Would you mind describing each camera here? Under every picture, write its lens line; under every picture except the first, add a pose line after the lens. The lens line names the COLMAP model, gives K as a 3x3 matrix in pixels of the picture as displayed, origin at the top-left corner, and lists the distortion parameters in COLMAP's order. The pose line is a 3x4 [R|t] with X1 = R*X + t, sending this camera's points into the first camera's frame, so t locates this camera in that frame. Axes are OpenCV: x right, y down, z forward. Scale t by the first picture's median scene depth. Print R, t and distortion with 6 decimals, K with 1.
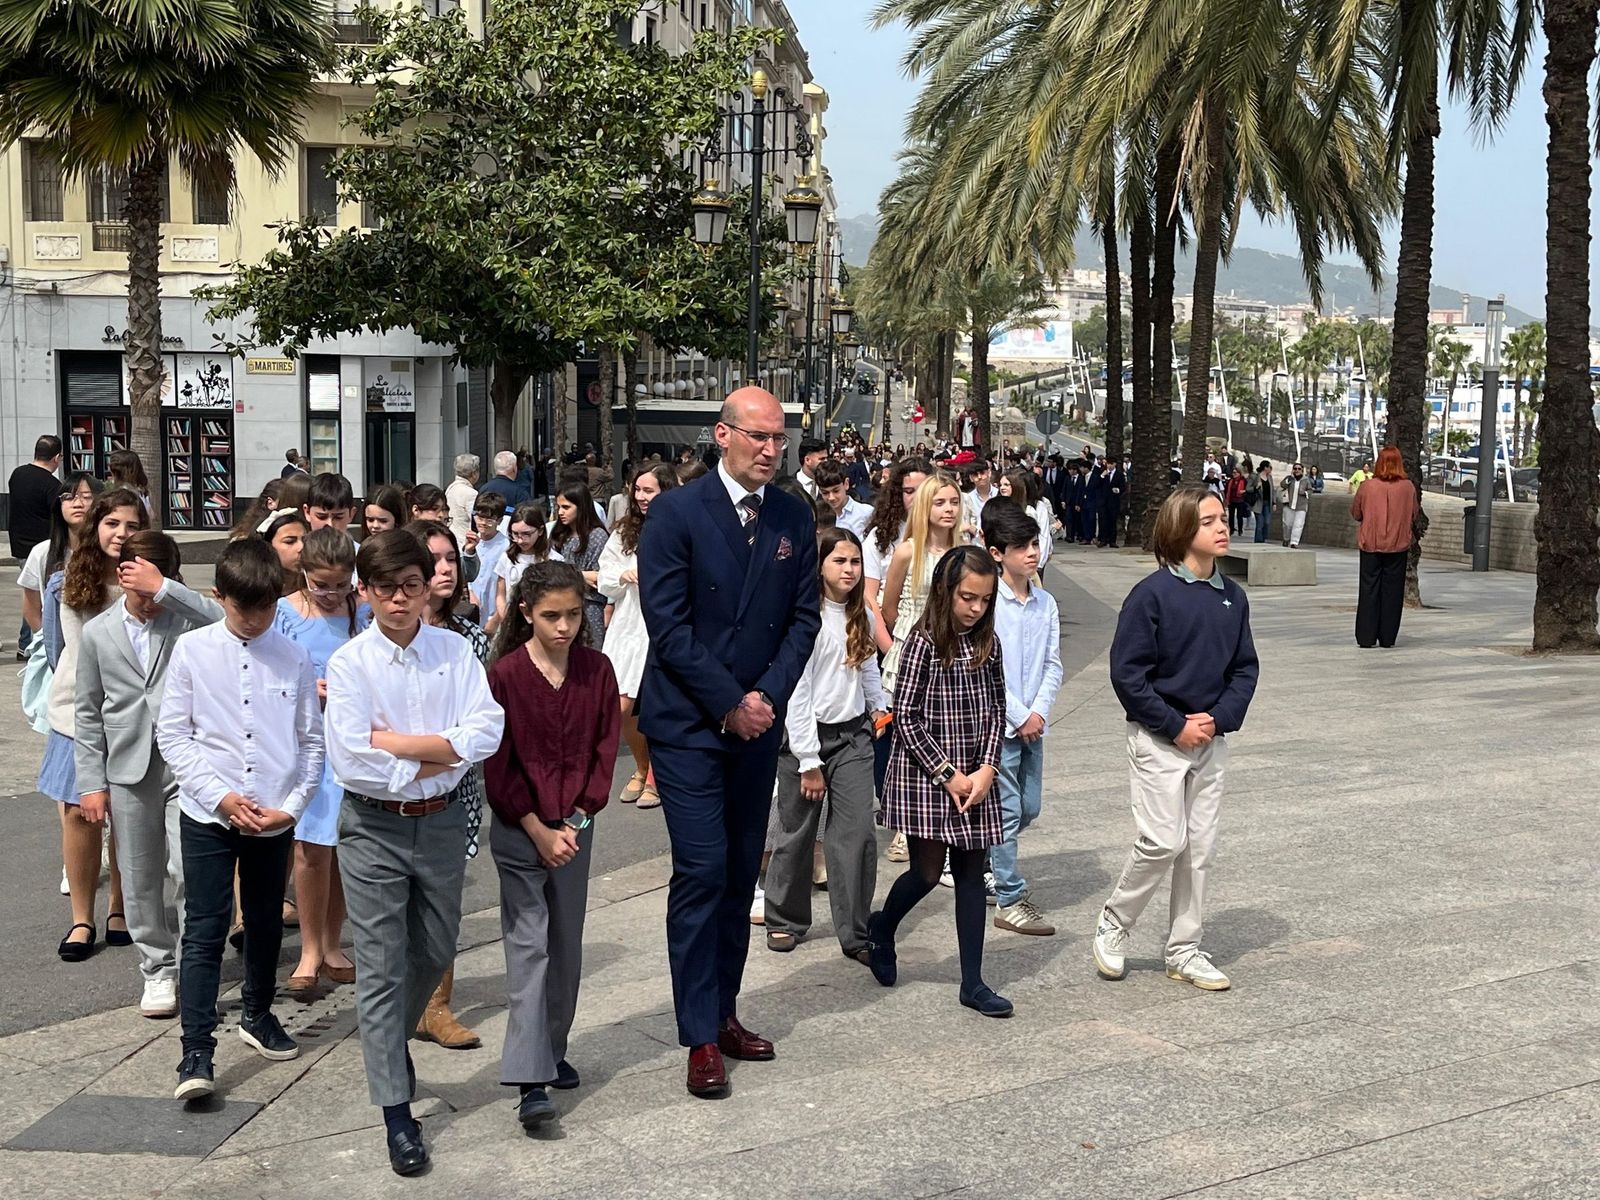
lens RADIAL K [[2063.0, 0, 801.5], [0, 2063.0, 612.1], [0, 0, 1]] dist [0.043097, 0.000000]
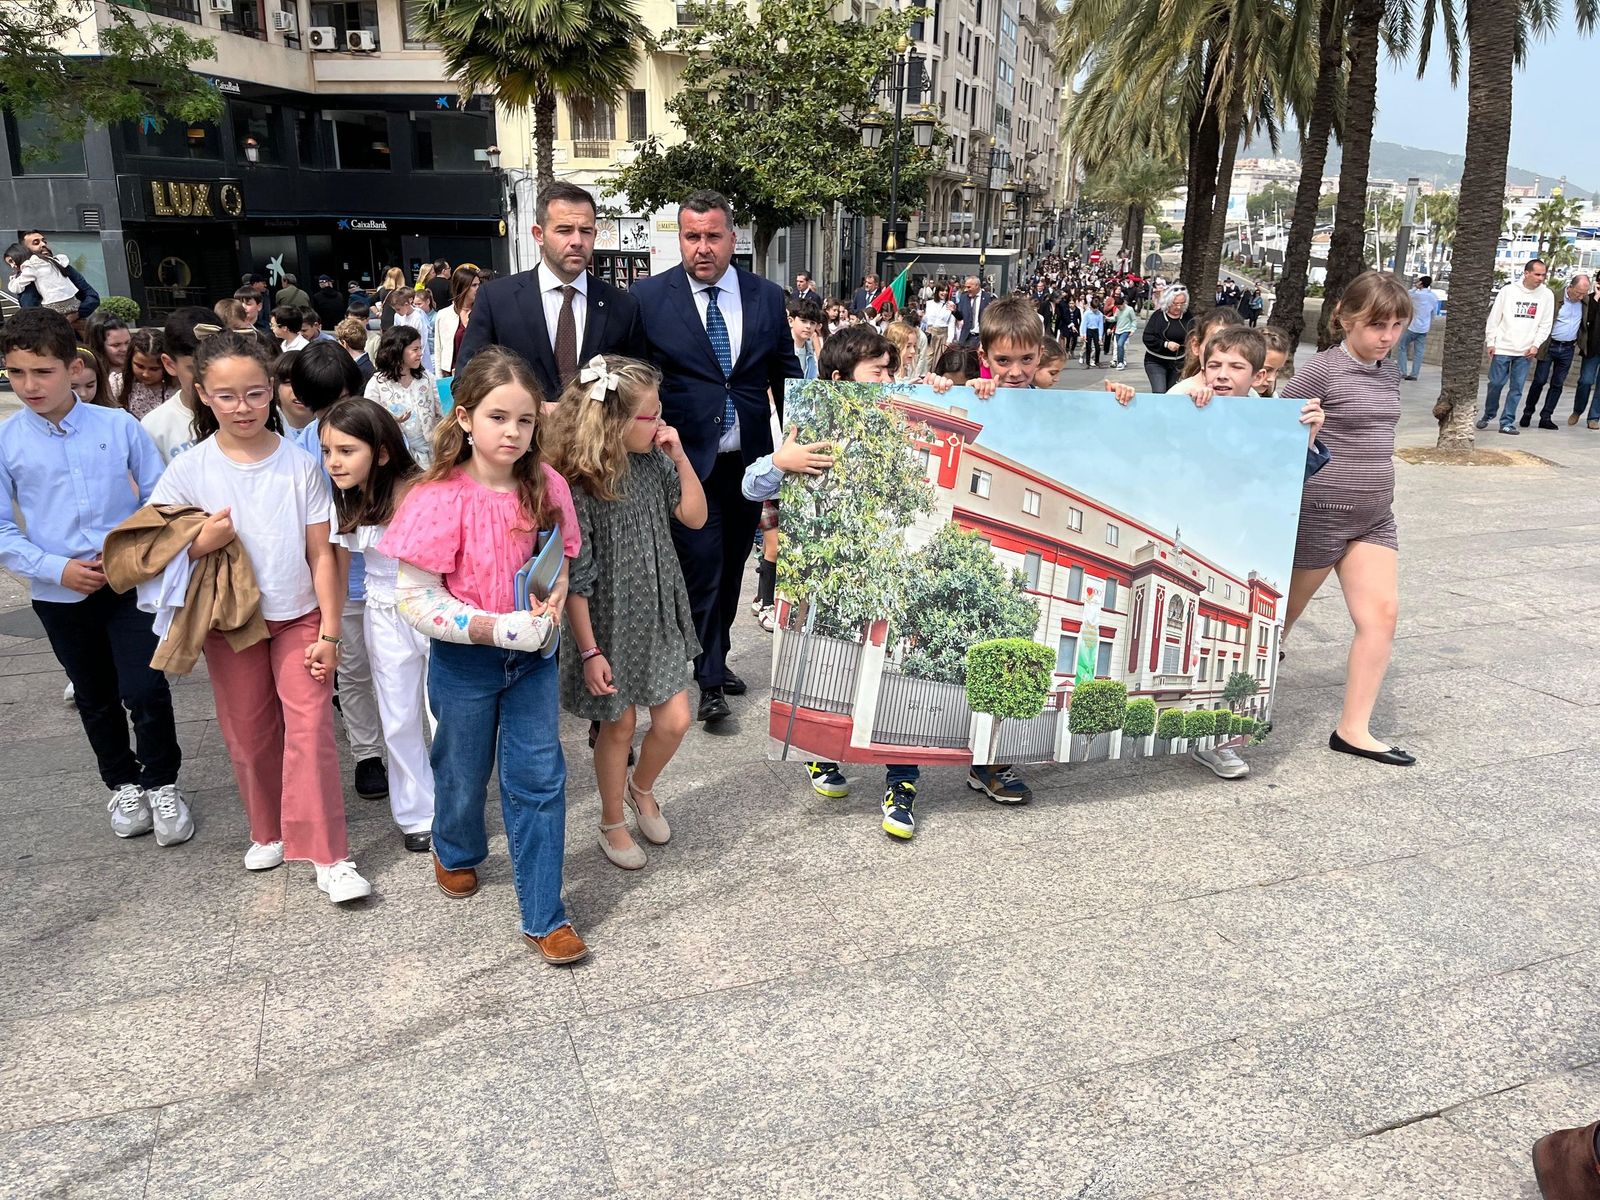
lens RADIAL K [[1219.6, 0, 796.2], [0, 1219.6, 612.6], [0, 0, 1]] dist [0.030217, -0.031377]
pose [[0.977689, 0.062001, -0.200699, 0.106528], [-0.023692, 0.981898, 0.187923, 0.006100], [0.208717, -0.178976, 0.961460, -0.032260]]
